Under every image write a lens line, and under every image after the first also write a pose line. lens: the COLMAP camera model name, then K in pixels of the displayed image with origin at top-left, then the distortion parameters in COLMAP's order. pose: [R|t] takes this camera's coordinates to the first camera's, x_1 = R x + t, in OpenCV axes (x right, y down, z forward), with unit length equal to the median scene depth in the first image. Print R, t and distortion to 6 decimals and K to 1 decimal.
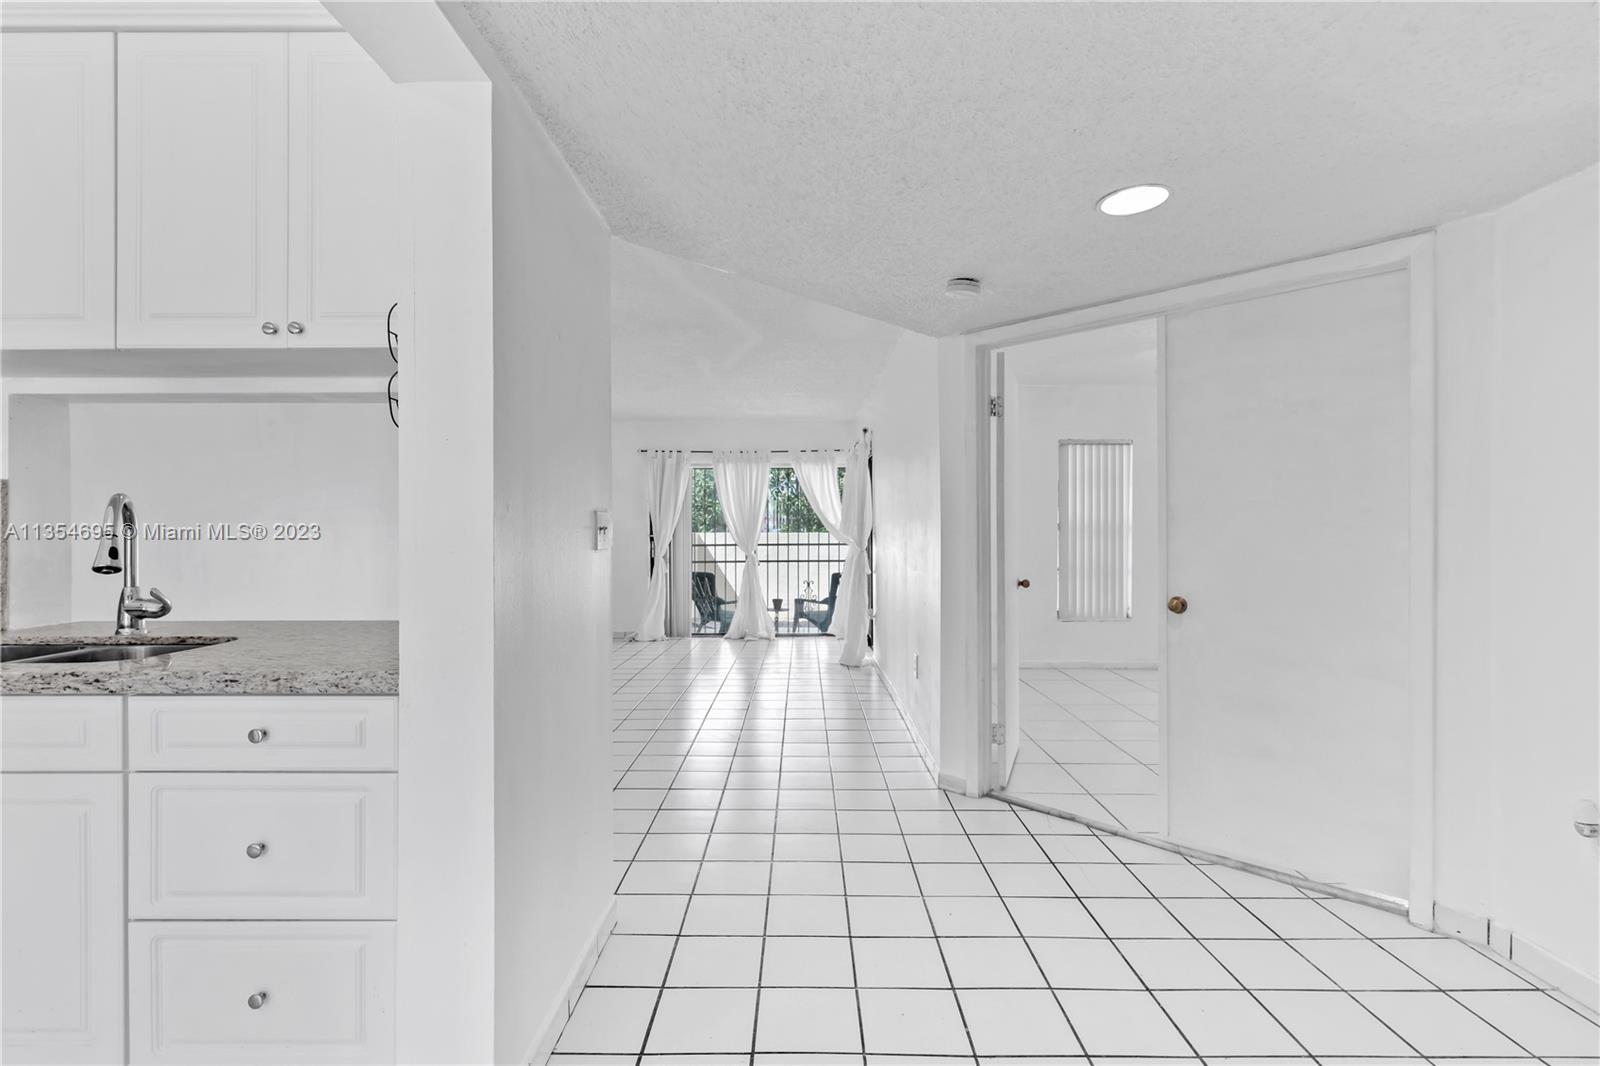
lens RADIAL K [[760.0, 0, 798.5], [0, 760.0, 535.5], [0, 0, 1]] dist [0.003409, 0.001032]
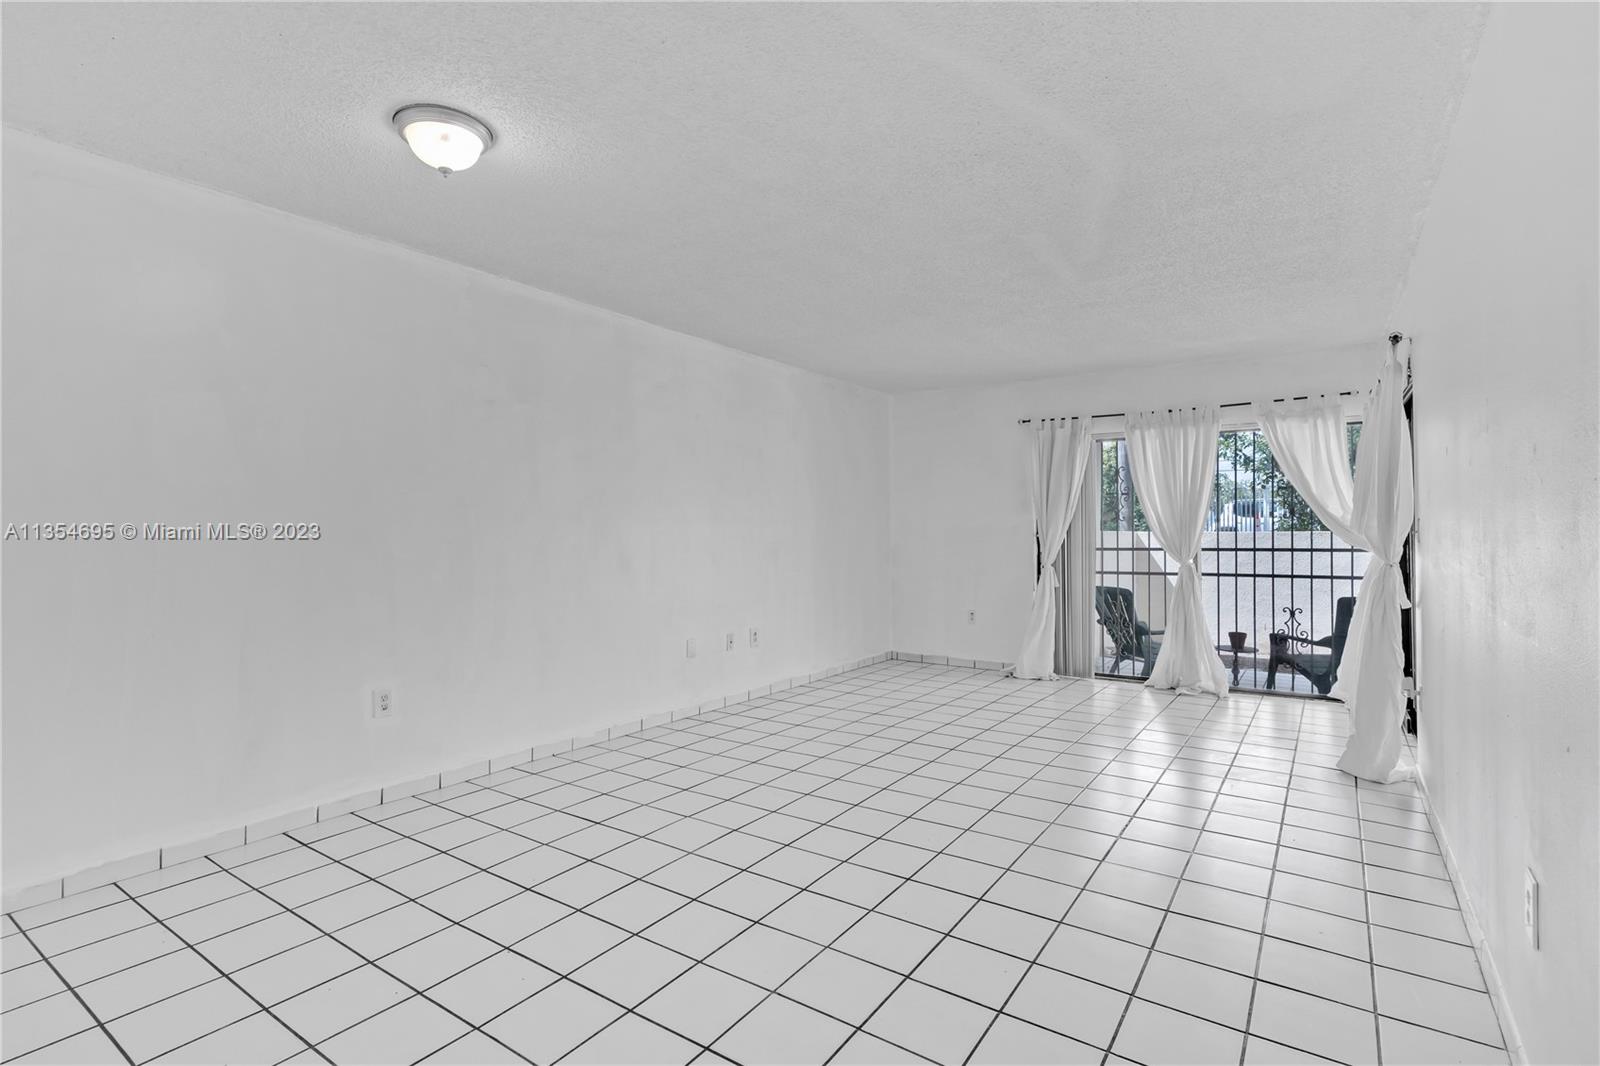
lens RADIAL K [[765.7, 0, 802.6], [0, 765.7, 527.0], [0, 0, 1]] dist [0.003512, 0.000460]
pose [[0.825126, -0.003992, -0.564934, 0.050054], [-0.001505, 0.999956, -0.009263, -0.000763], [0.564946, 0.008493, 0.825084, 0.331760]]
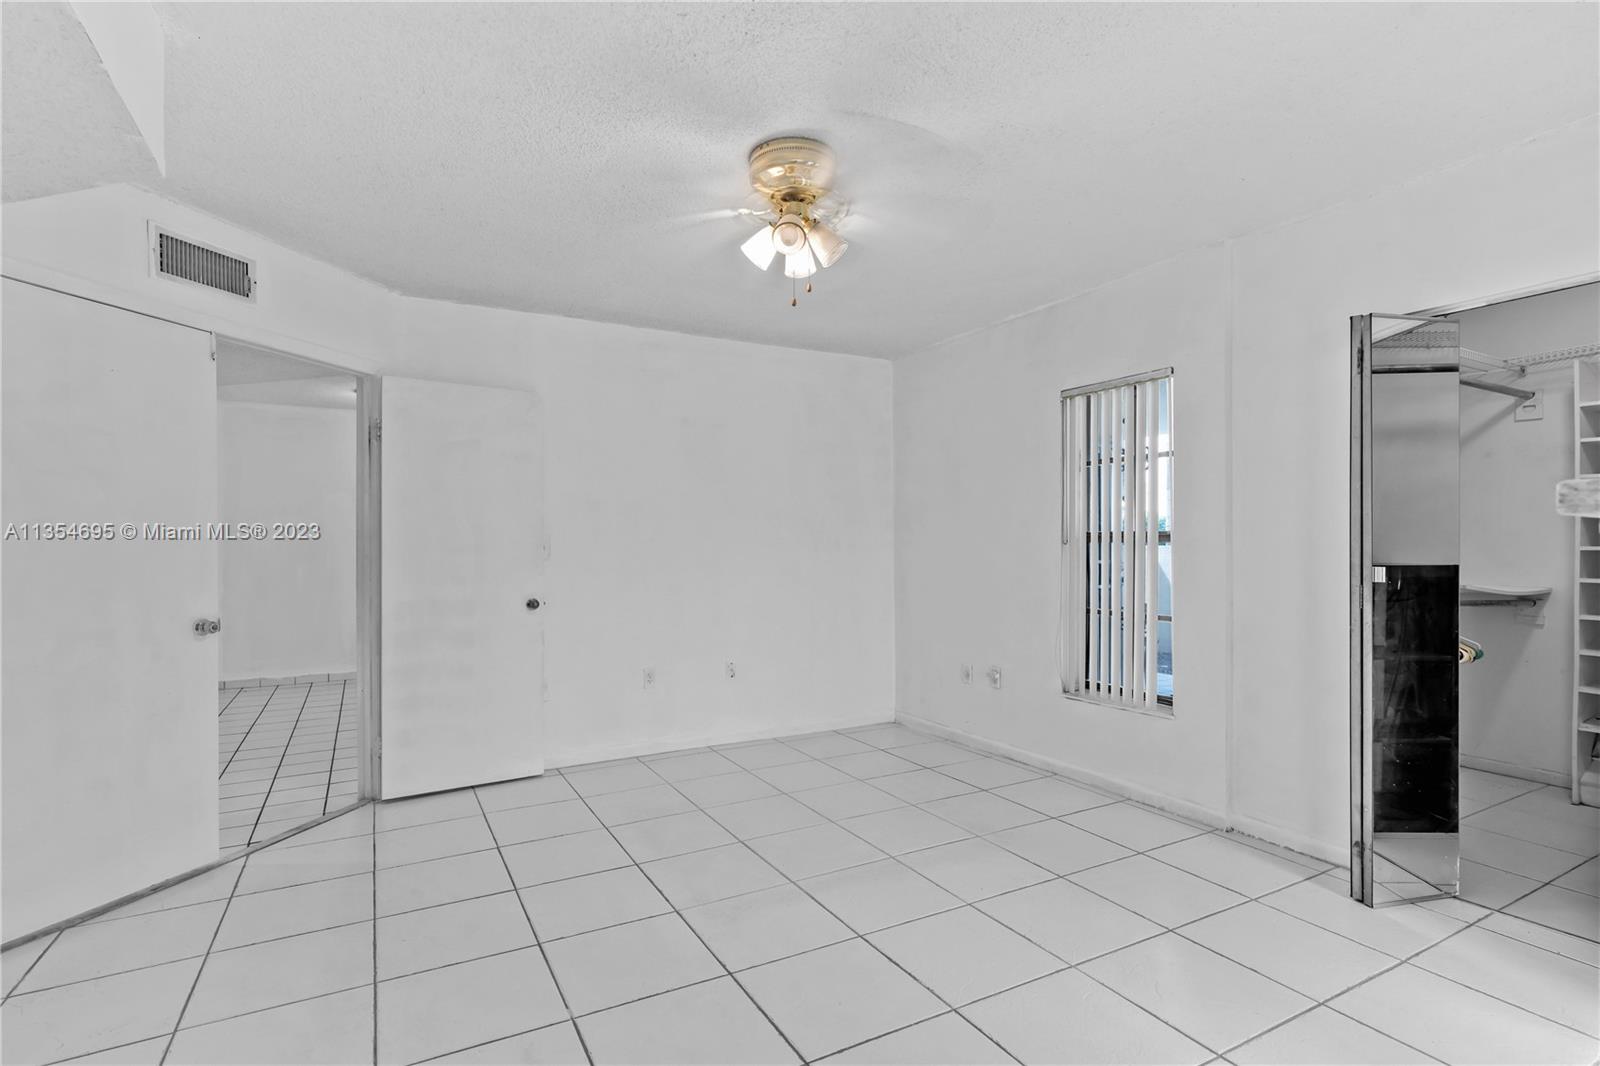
lens RADIAL K [[797.7, 0, 800.0], [0, 797.7, 533.0], [0, 0, 1]] dist [0.000143, 0.000062]
pose [[0.490918, -0.013713, -0.871098, 0.768131], [0.000319, 0.999879, -0.015560, -0.005366], [0.871206, 0.007360, 0.490863, 0.506041]]
